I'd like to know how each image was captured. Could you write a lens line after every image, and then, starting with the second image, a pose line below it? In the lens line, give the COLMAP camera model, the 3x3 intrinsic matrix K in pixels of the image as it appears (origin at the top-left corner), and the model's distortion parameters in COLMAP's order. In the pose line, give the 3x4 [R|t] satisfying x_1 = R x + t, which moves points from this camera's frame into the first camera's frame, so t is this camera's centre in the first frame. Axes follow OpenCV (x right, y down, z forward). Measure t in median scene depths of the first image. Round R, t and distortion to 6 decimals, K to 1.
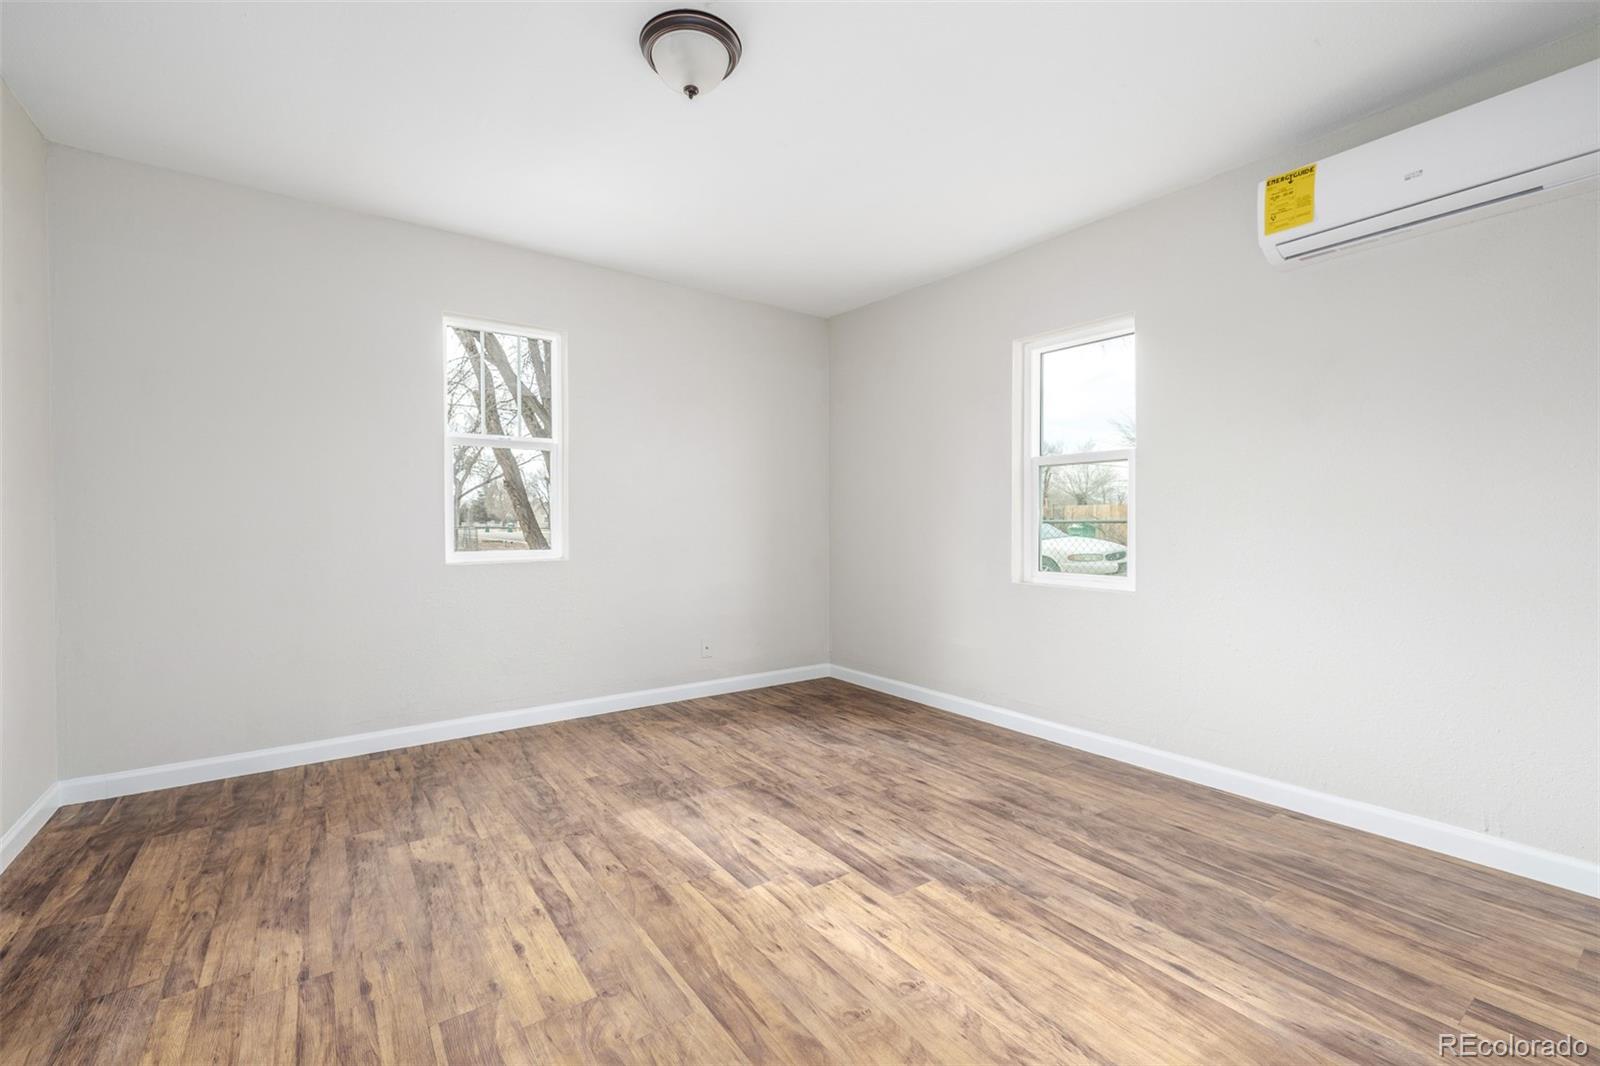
lens RADIAL K [[671.5, 0, 798.1], [0, 671.5, 526.9], [0, 0, 1]] dist [0.001717, 0.000032]
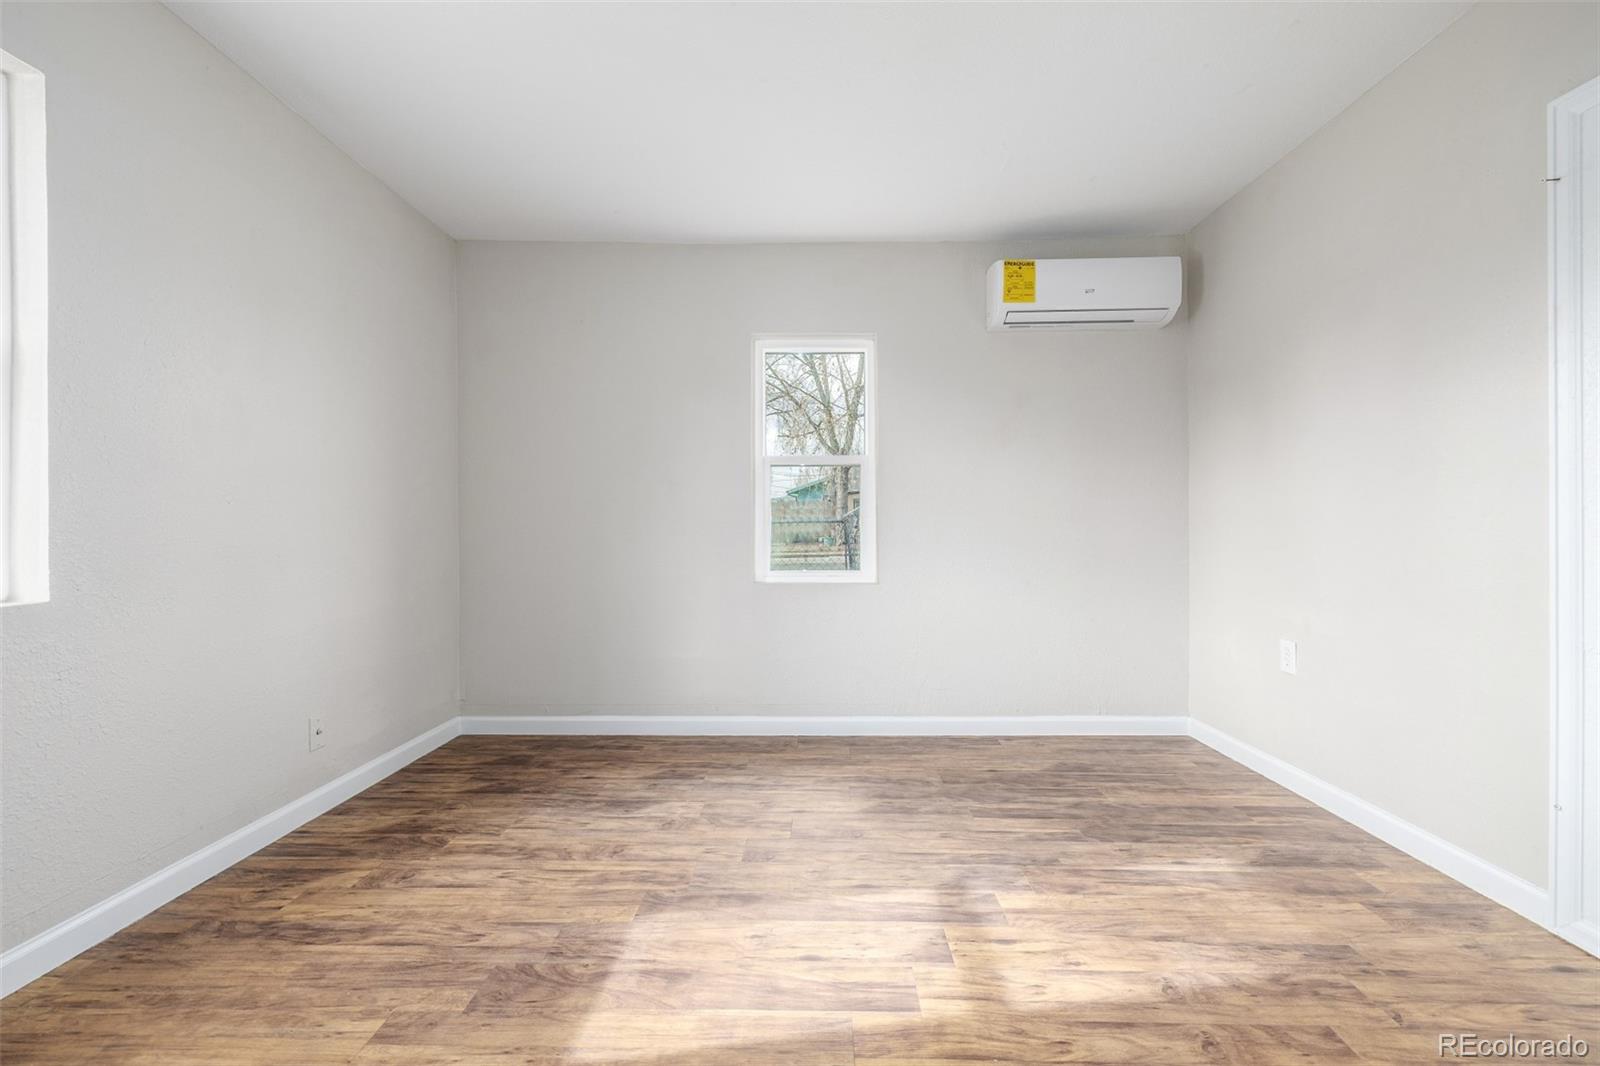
lens RADIAL K [[667.4, 0, 795.9], [0, 667.4, 529.4], [0, 0, 1]] dist [0.001295, 0.000094]
pose [[0.608069, -0.003895, 0.793874, -0.584186], [0.006636, 0.999978, -0.000177, 0.008344], [-0.793856, 0.005376, 0.608082, 0.525370]]
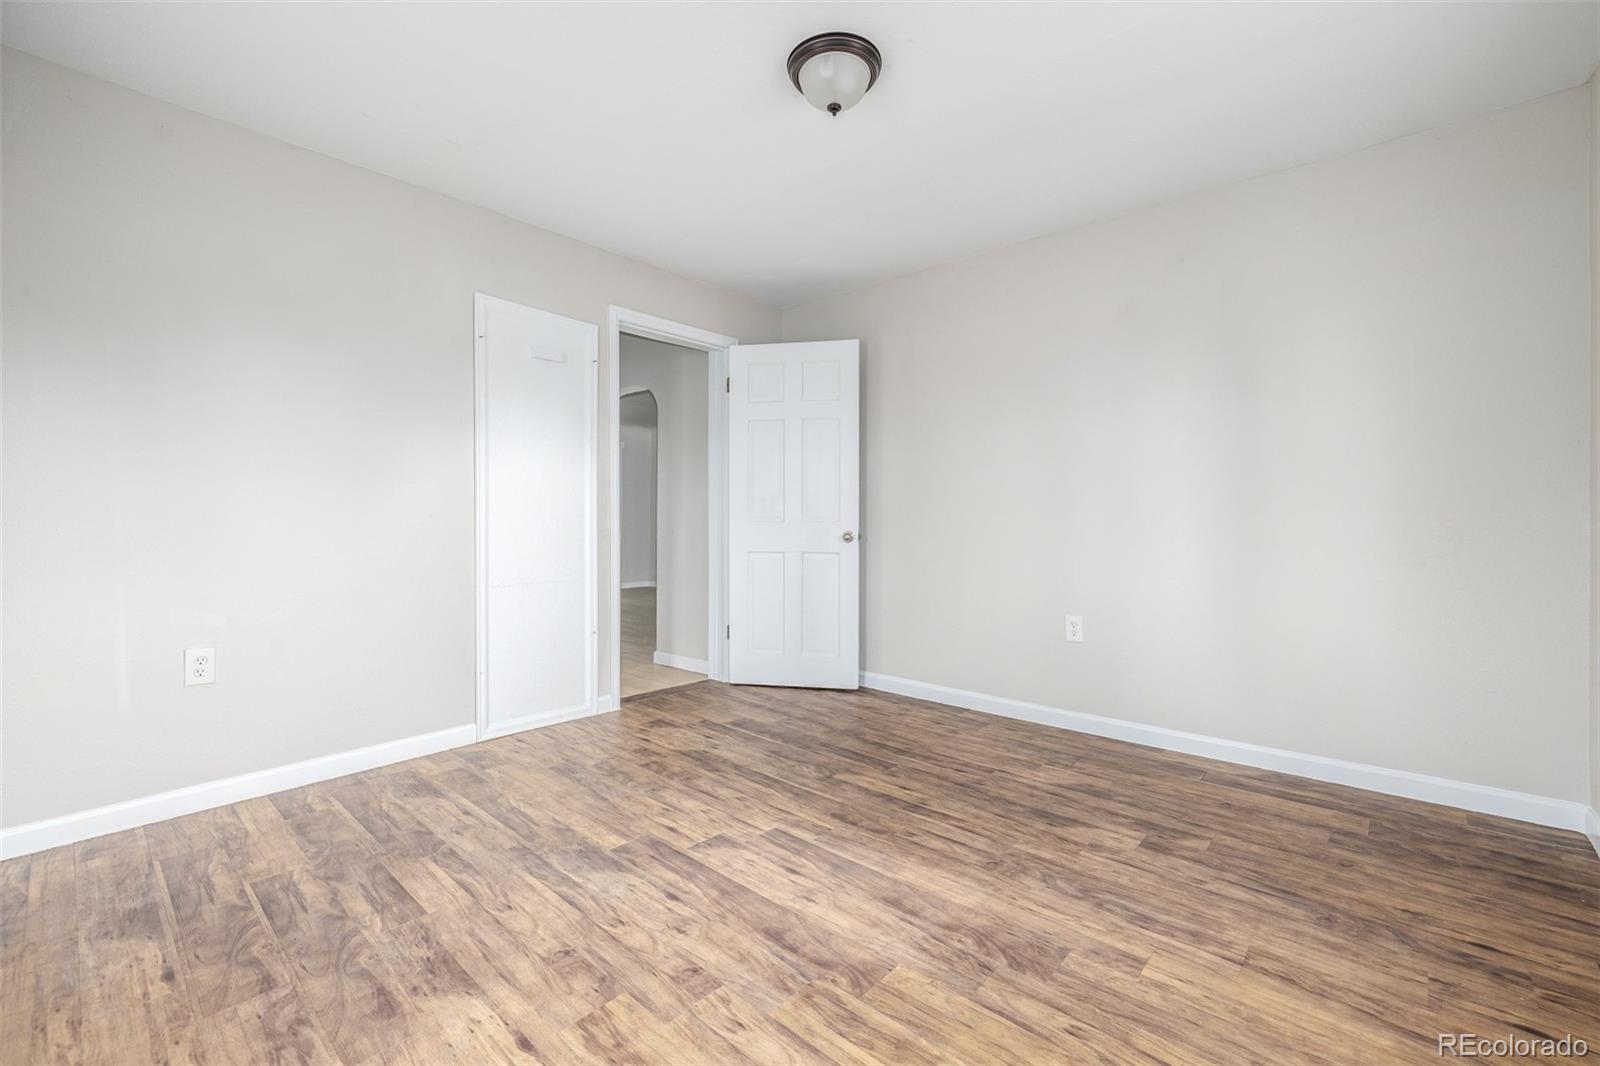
lens RADIAL K [[671.5, 0, 798.1], [0, 671.5, 526.9], [0, 0, 1]] dist [0.001717, 0.000032]
pose [[-0.978614, 0.002821, -0.205684, 0.100618], [0.000063, 0.999910, 0.013414, 0.000358], [0.205704, 0.013114, -0.978526, 1.704576]]
